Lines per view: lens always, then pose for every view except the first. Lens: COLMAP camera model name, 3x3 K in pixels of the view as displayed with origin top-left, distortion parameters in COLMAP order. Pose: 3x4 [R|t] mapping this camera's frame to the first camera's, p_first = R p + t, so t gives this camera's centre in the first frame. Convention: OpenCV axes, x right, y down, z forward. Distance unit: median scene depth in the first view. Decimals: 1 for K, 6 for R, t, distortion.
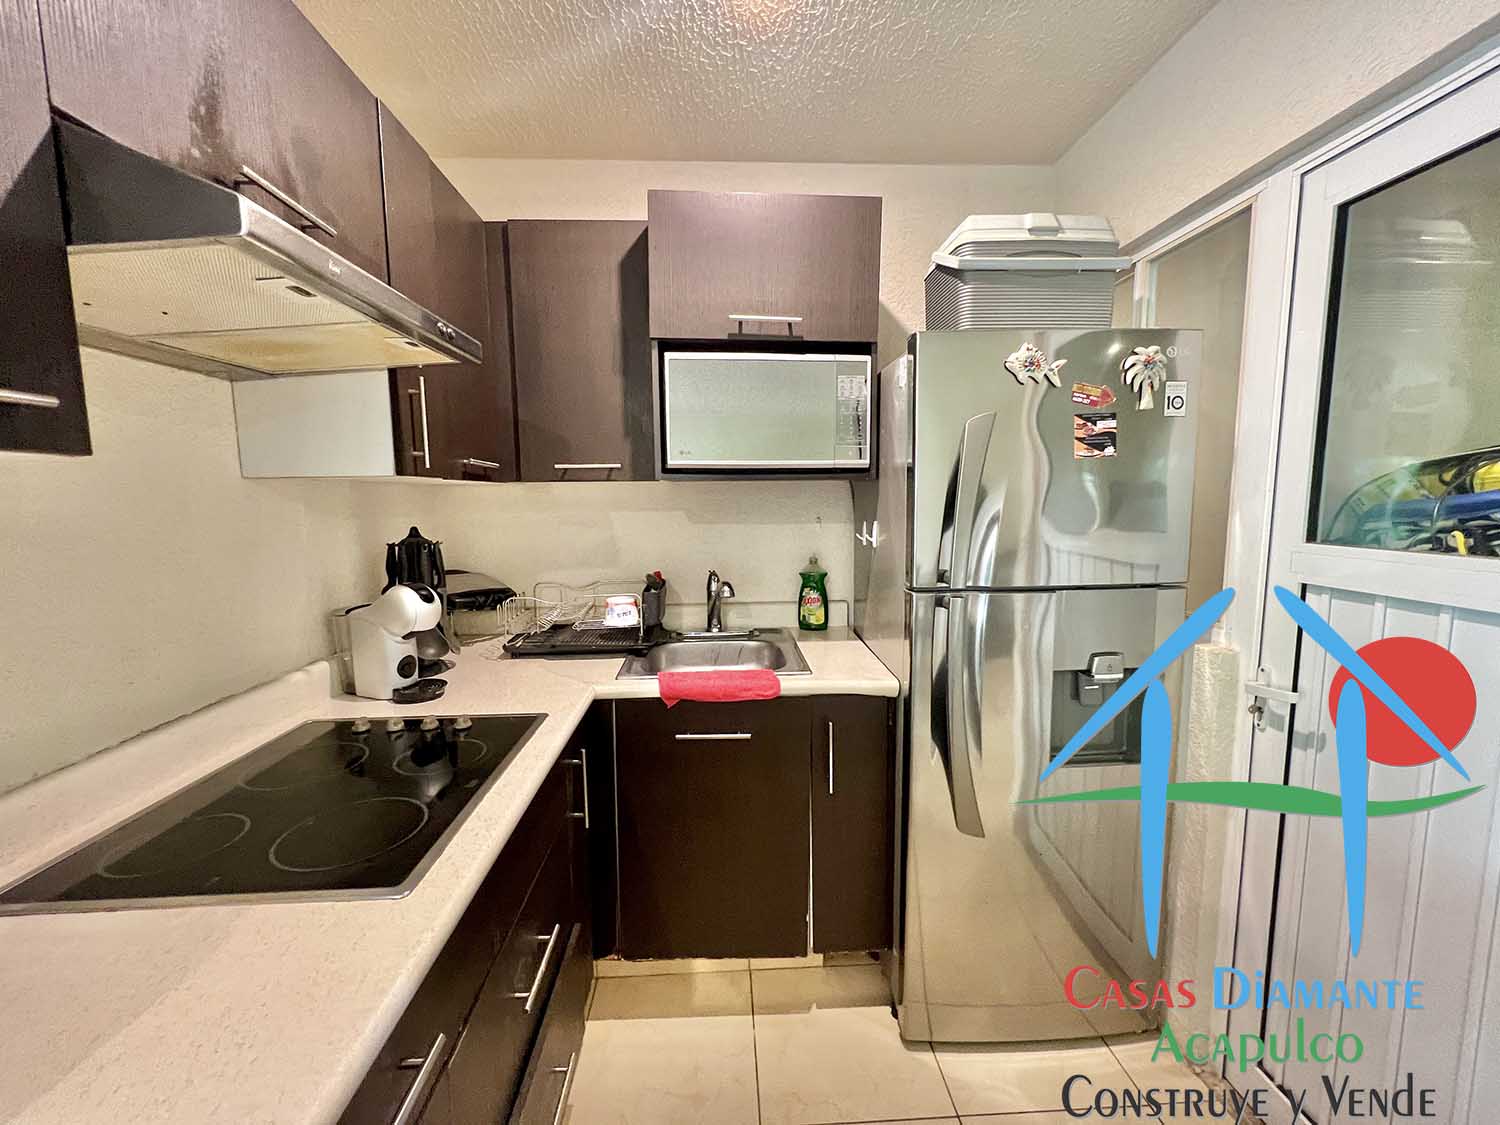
lens RADIAL K [[605.5, 0, 748.9], [0, 605.5, 563.7], [0, 0, 1]] dist [-0.001392, 0.000830]
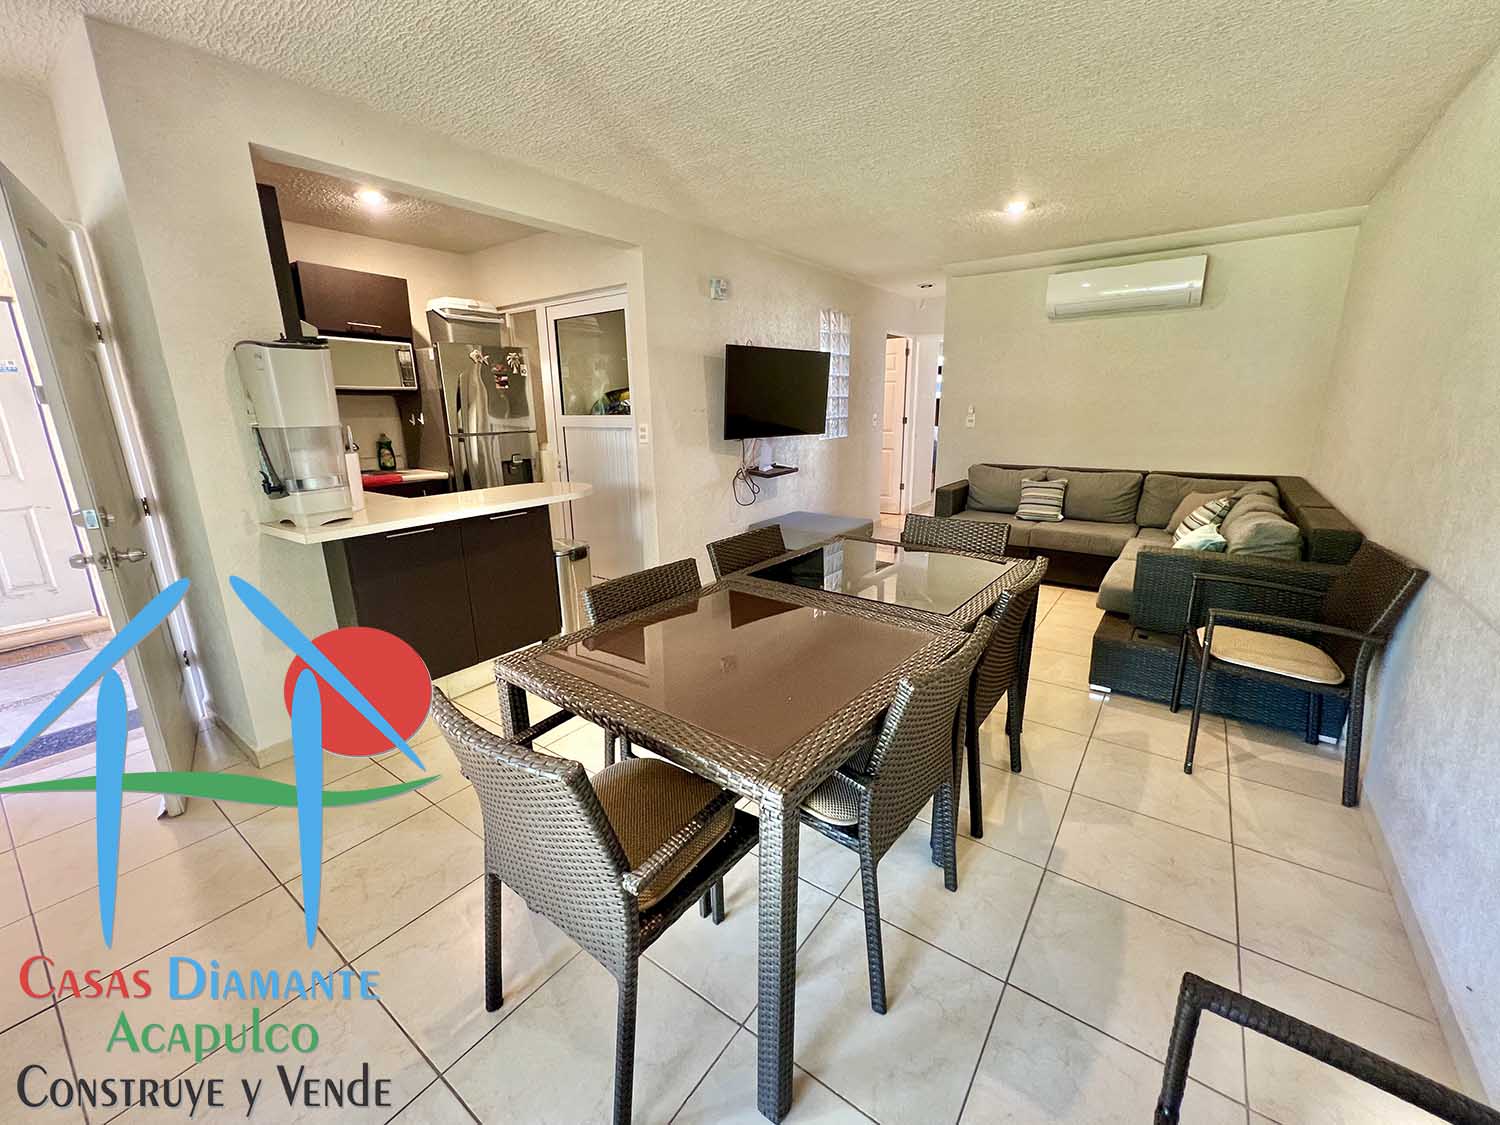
lens RADIAL K [[608.5, 0, 741.9], [0, 608.5, 563.0], [0, 0, 1]] dist [-0.002395, 0.000230]
pose [[0.631787, -0.192074, 0.750968, -1.092191], [0.095557, 0.980723, 0.170446, 0.266165], [-0.769229, -0.035925, 0.637962, -1.839946]]
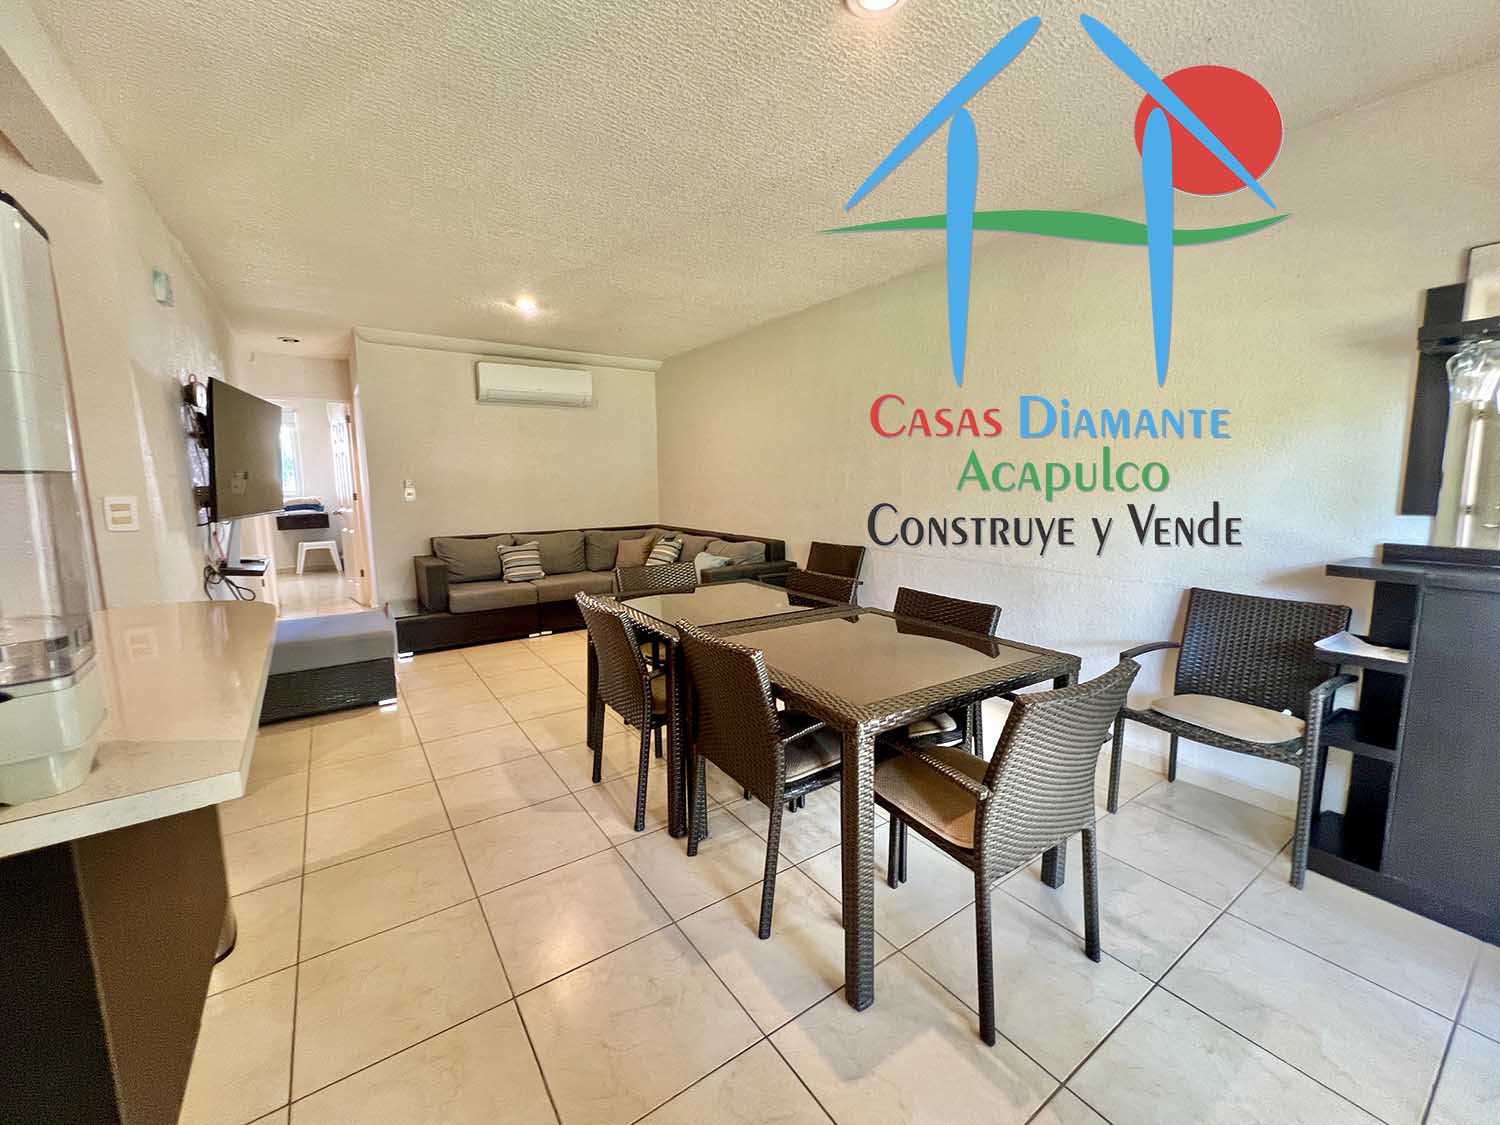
lens RADIAL K [[608.5, 0, 753.0], [0, 608.5, 558.8], [0, 0, 1]] dist [-0.002395, 0.000230]
pose [[-0.532892, -0.088154, 0.841579, -1.284095], [0.112687, 0.978307, 0.173830, 0.156202], [-0.838646, 0.187467, -0.511398, -0.274064]]
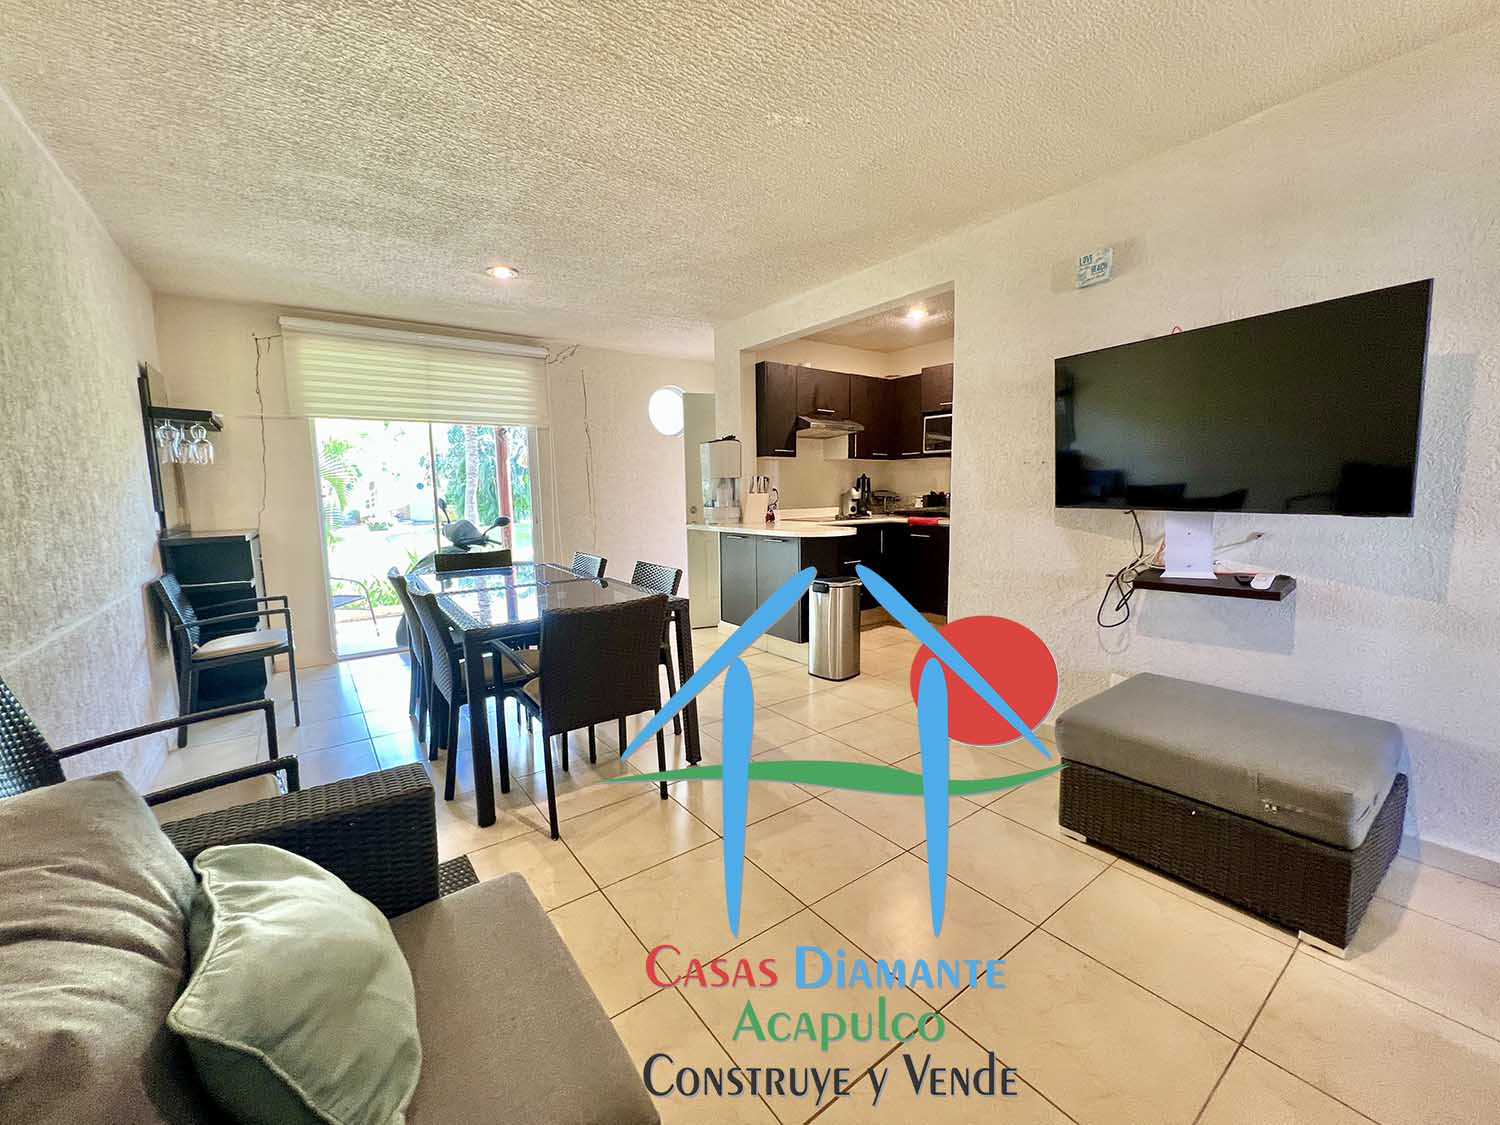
lens RADIAL K [[608.5, 0, 751.1], [0, 608.5, 558.0], [0, 0, 1]] dist [-0.002395, 0.000230]
pose [[0.563326, 0.098680, -0.820321, 2.220784], [-0.086318, 0.994438, 0.060350, 0.297285], [0.821713, 0.036812, 0.568711, -1.677622]]
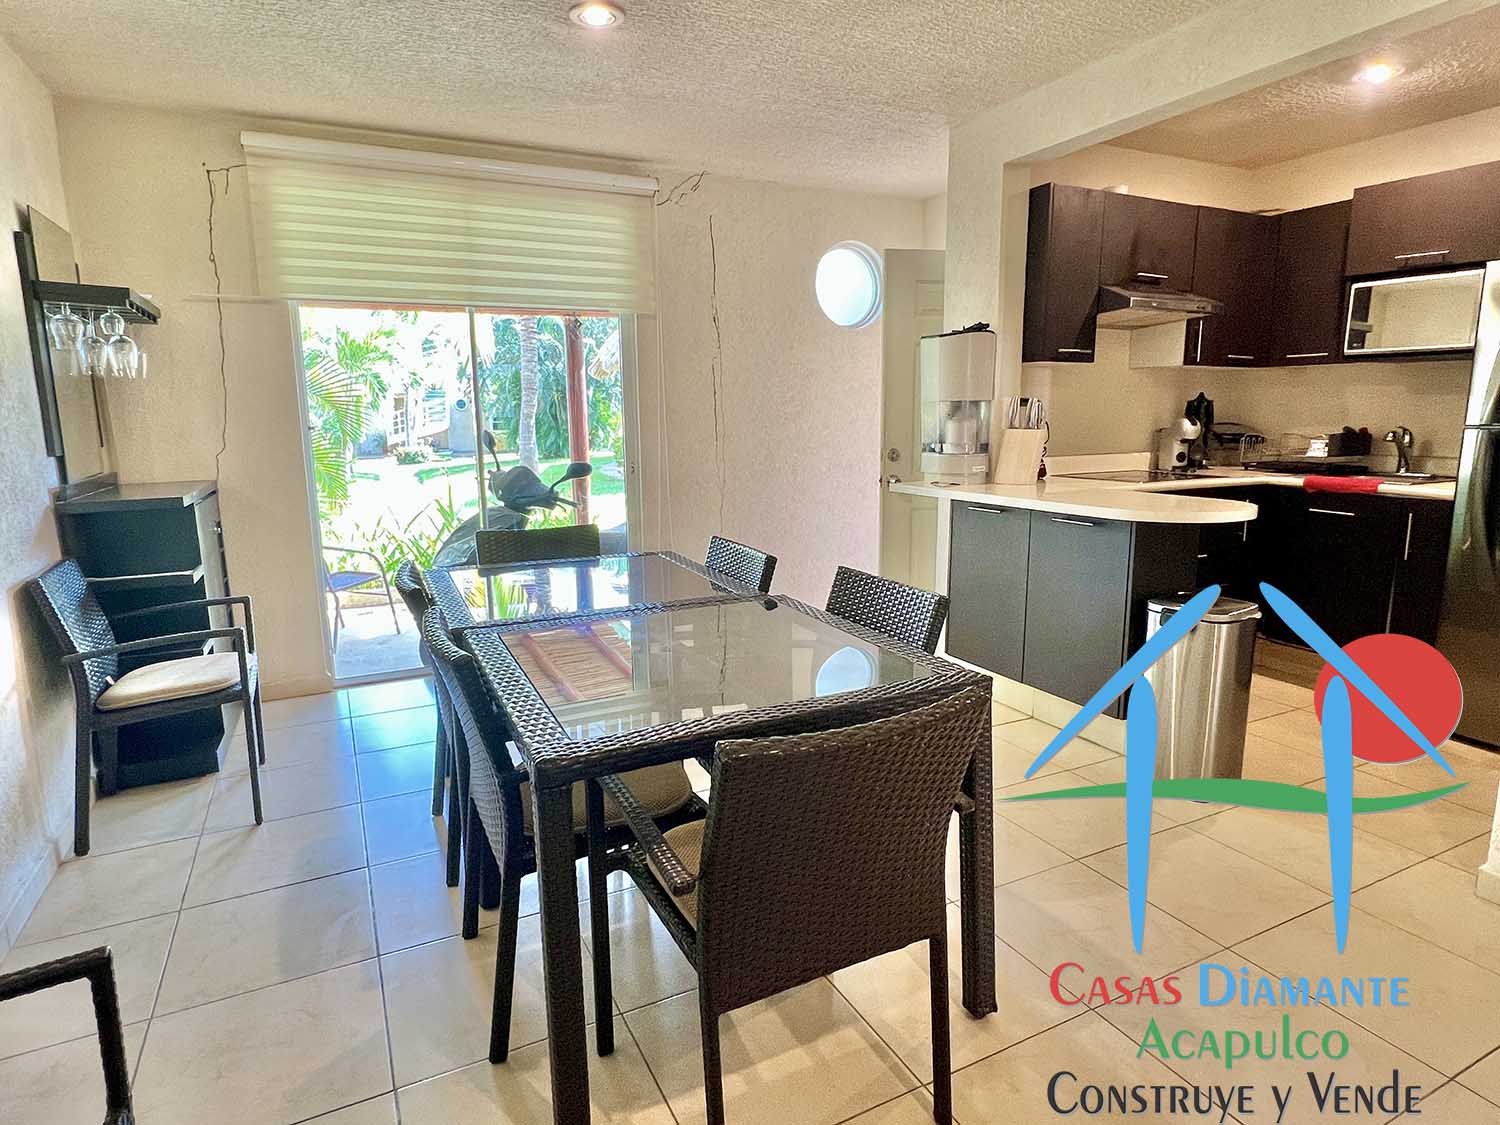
lens RADIAL K [[852.9, 0, 748.7], [0, 852.9, 554.8], [0, 0, 1]] dist [-0.002283, 0.000688]
pose [[0.411118, 0.162227, -0.897031, 1.519444], [-0.099459, 0.986145, 0.132760, 0.258408], [0.906140, 0.034637, 0.421557, -1.590338]]
